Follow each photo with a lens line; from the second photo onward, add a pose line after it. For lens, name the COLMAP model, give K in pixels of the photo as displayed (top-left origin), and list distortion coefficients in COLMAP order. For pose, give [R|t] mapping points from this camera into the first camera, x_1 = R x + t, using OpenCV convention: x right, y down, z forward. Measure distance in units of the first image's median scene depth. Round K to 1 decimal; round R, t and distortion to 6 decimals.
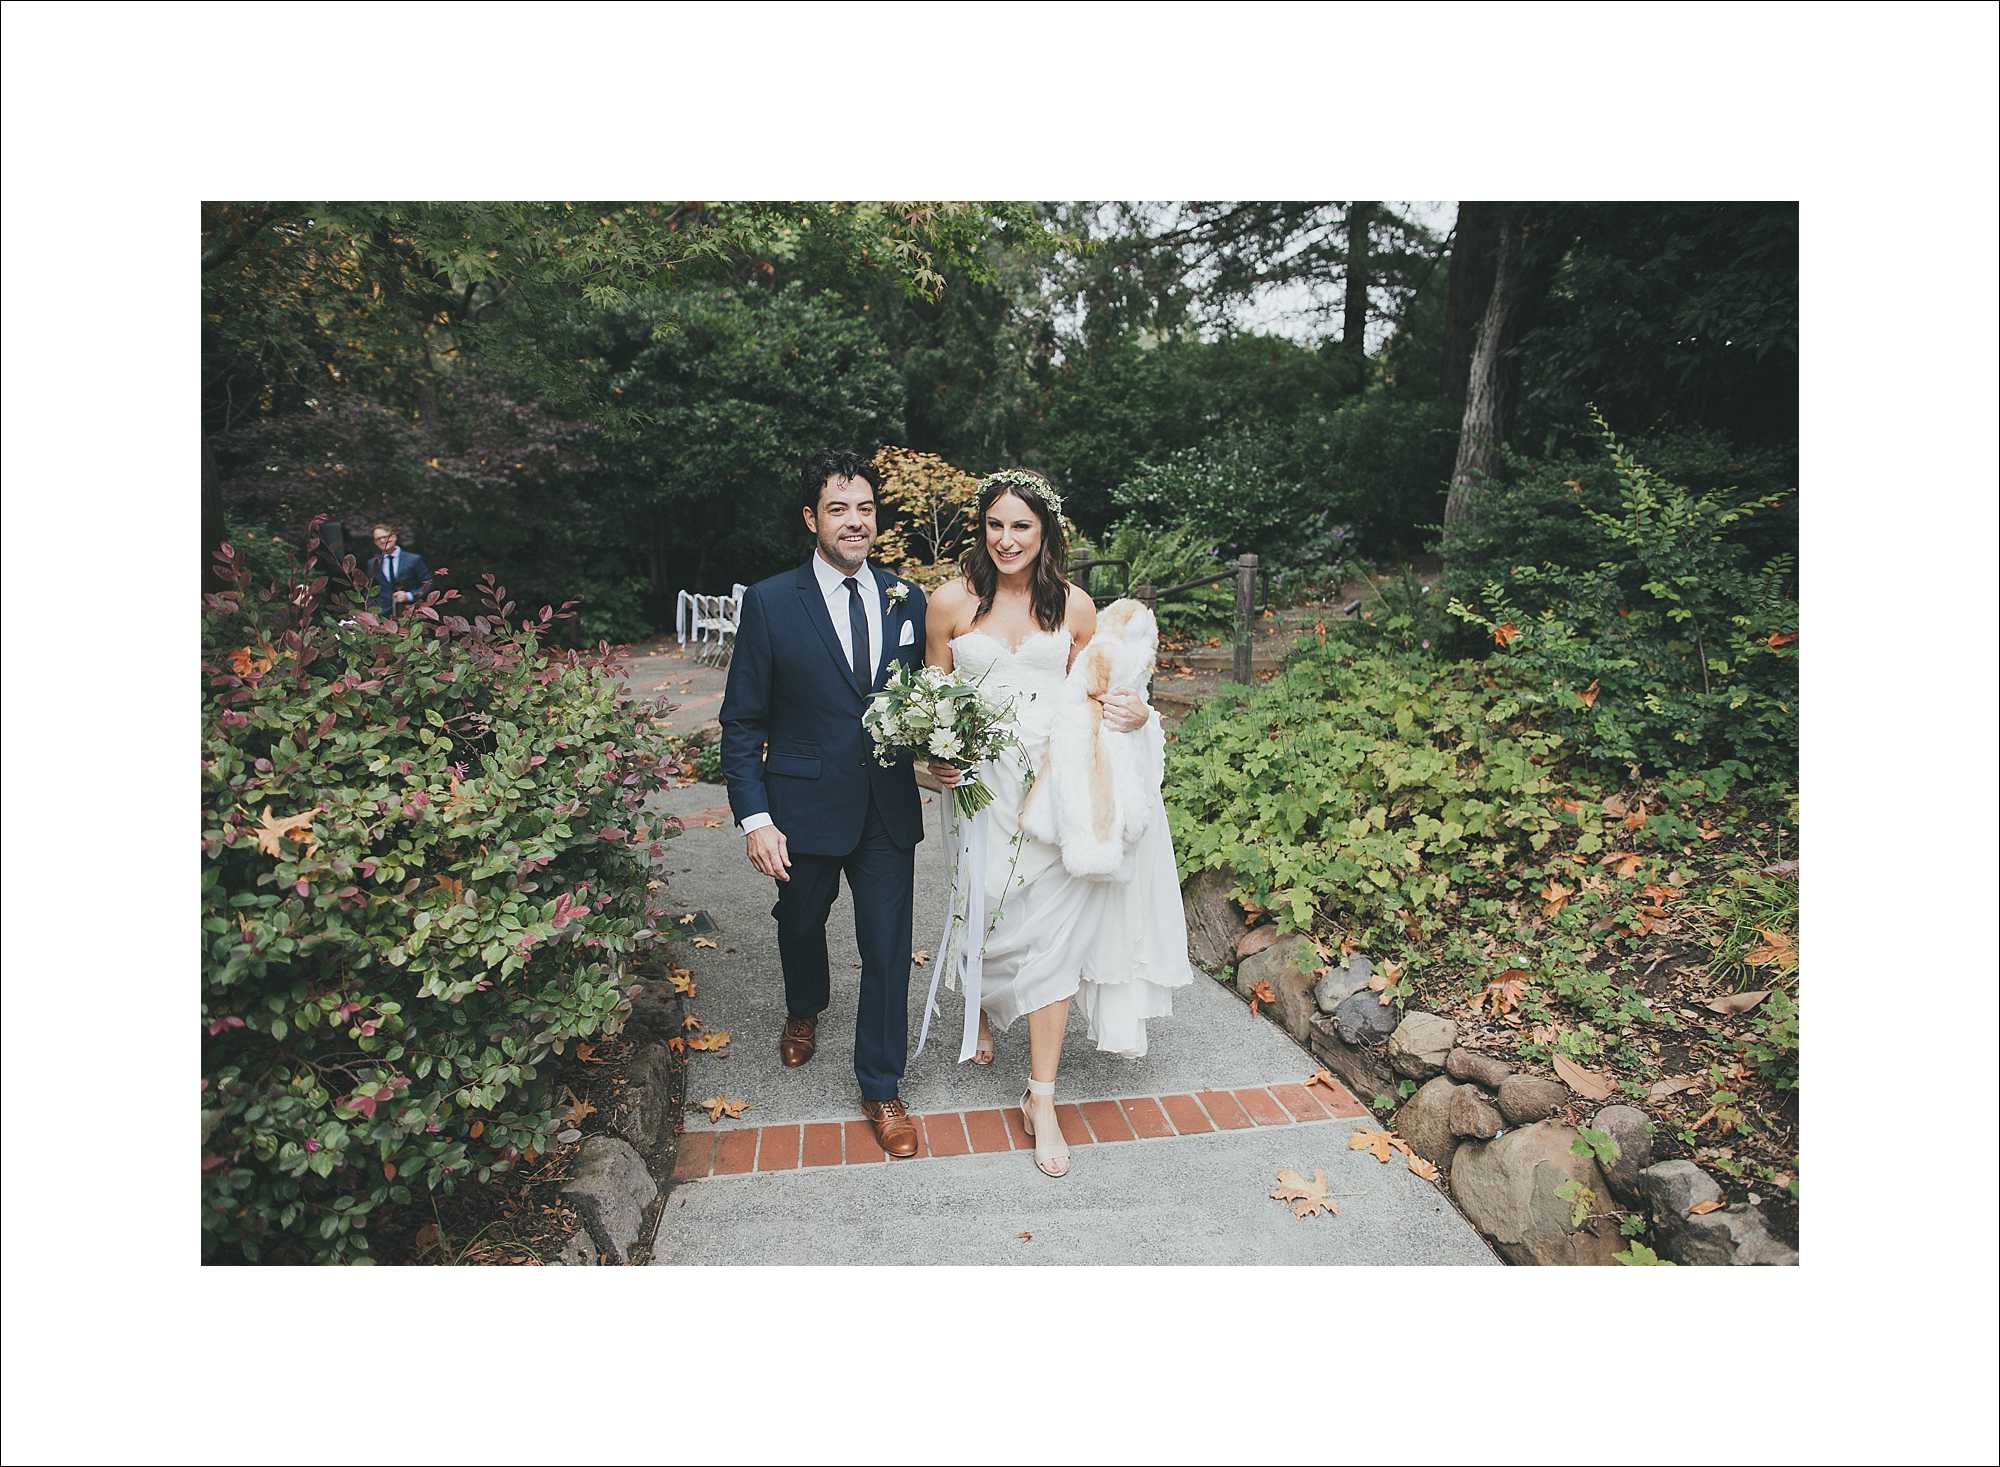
lens RADIAL K [[1079.7, 0, 1000.0], [0, 1079.7, 733.5], [0, 0, 1]] dist [-0.061008, 0.049780]
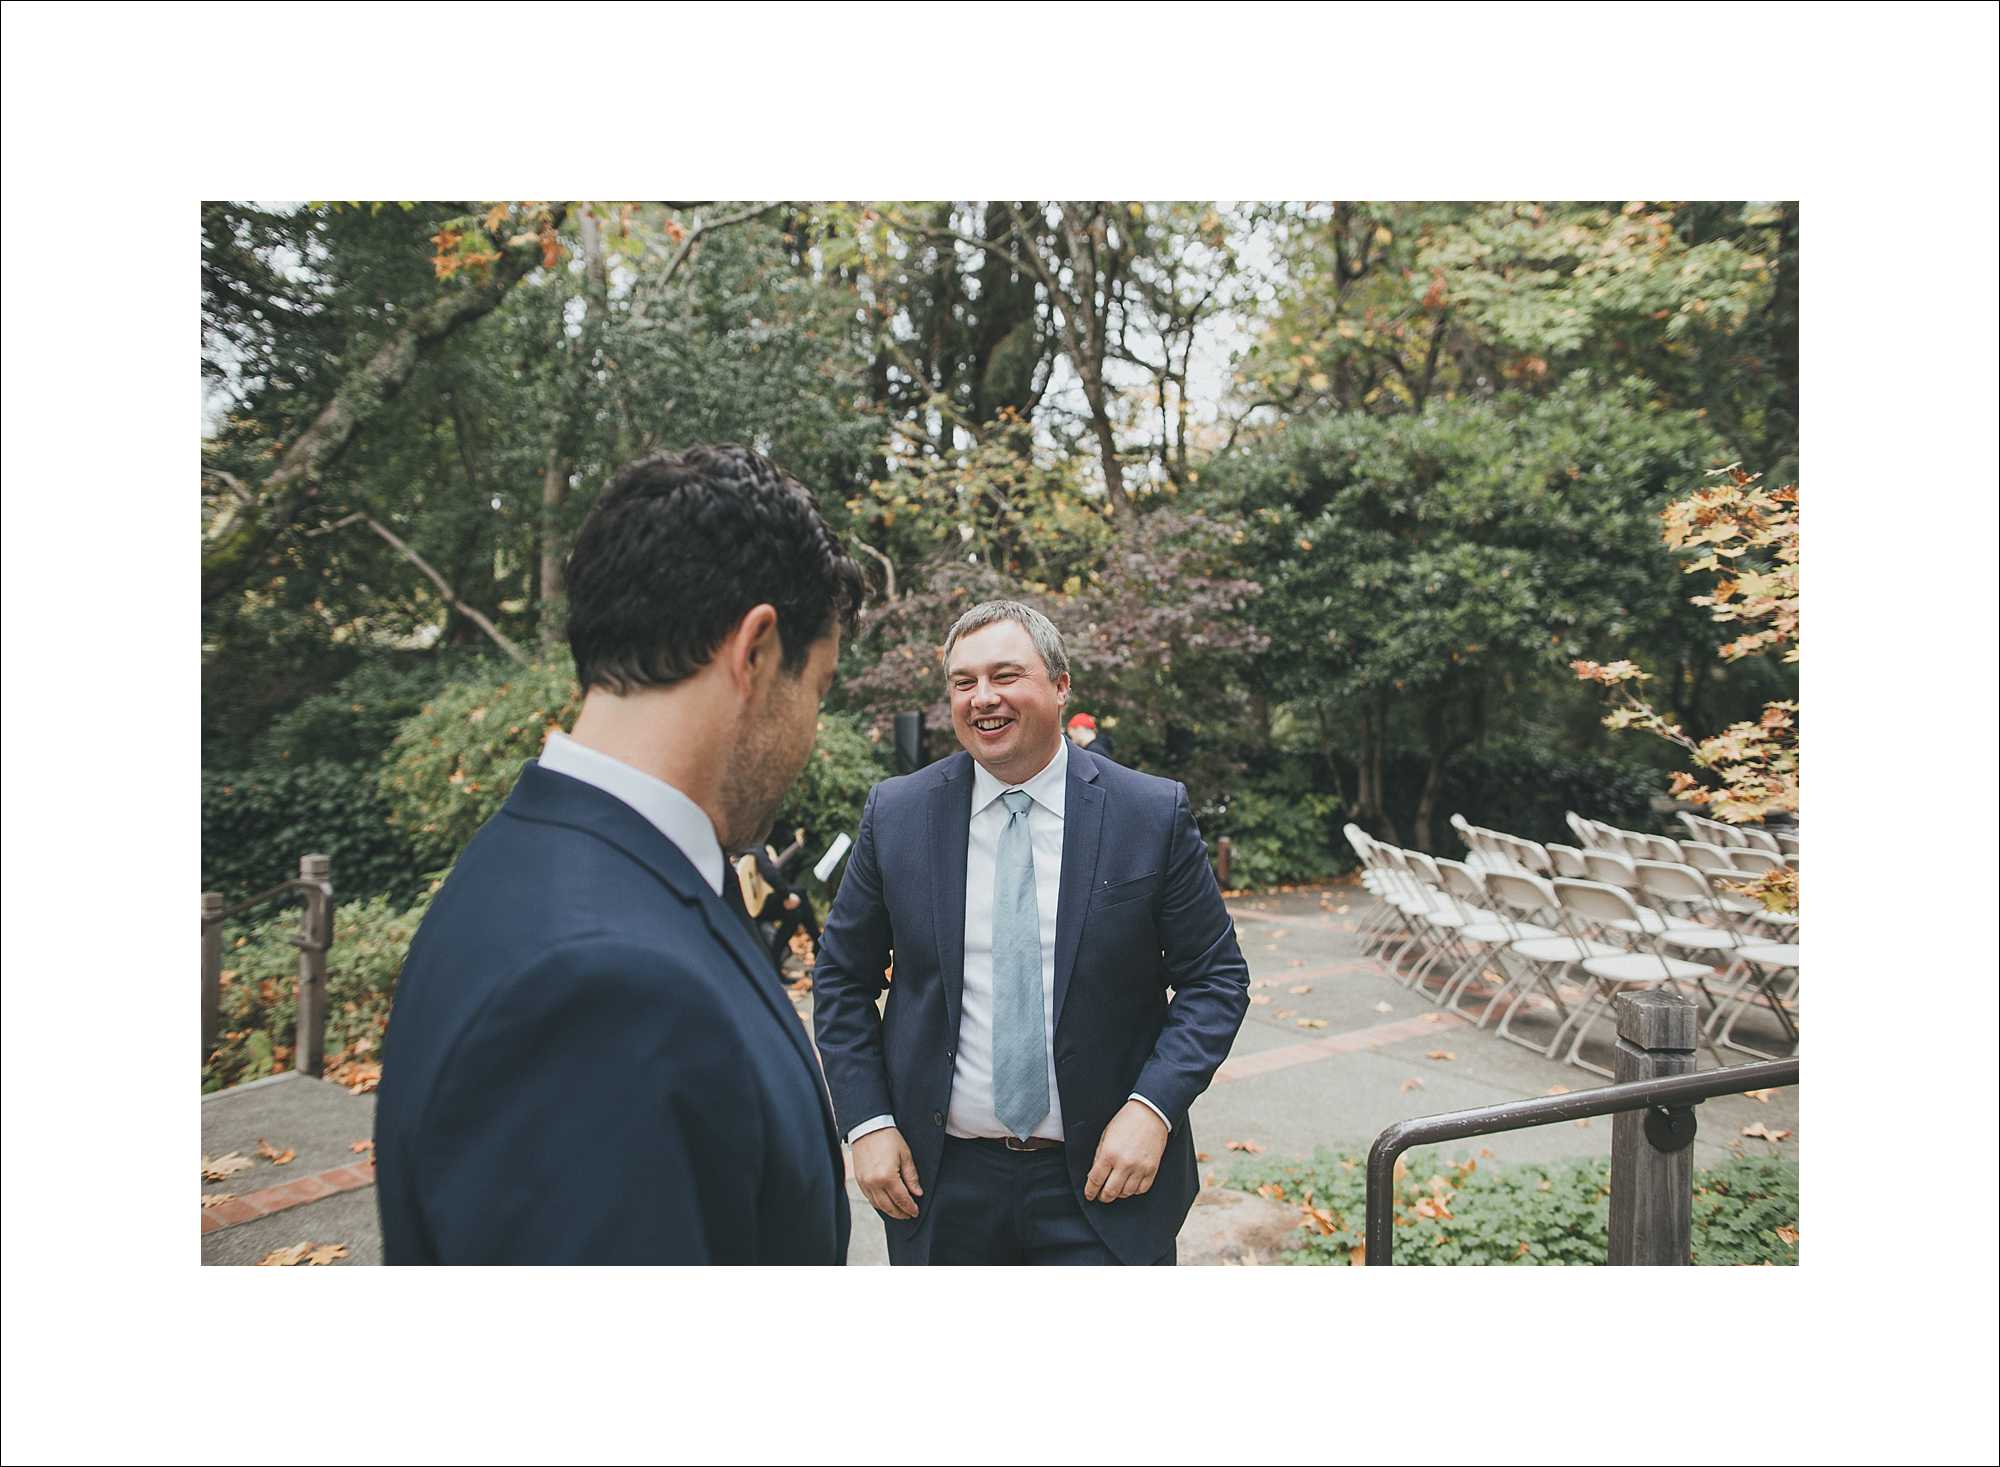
lens RADIAL K [[1079.7, 0, 1000.0], [0, 1079.7, 733.5], [0, 0, 1]] dist [-0.061008, 0.049780]
pose [[0.763594, 0.012760, -0.645570, -0.035731], [-0.135921, 0.980579, -0.141390, -0.056927], [0.631228, 0.195711, 0.750498, 0.322091]]
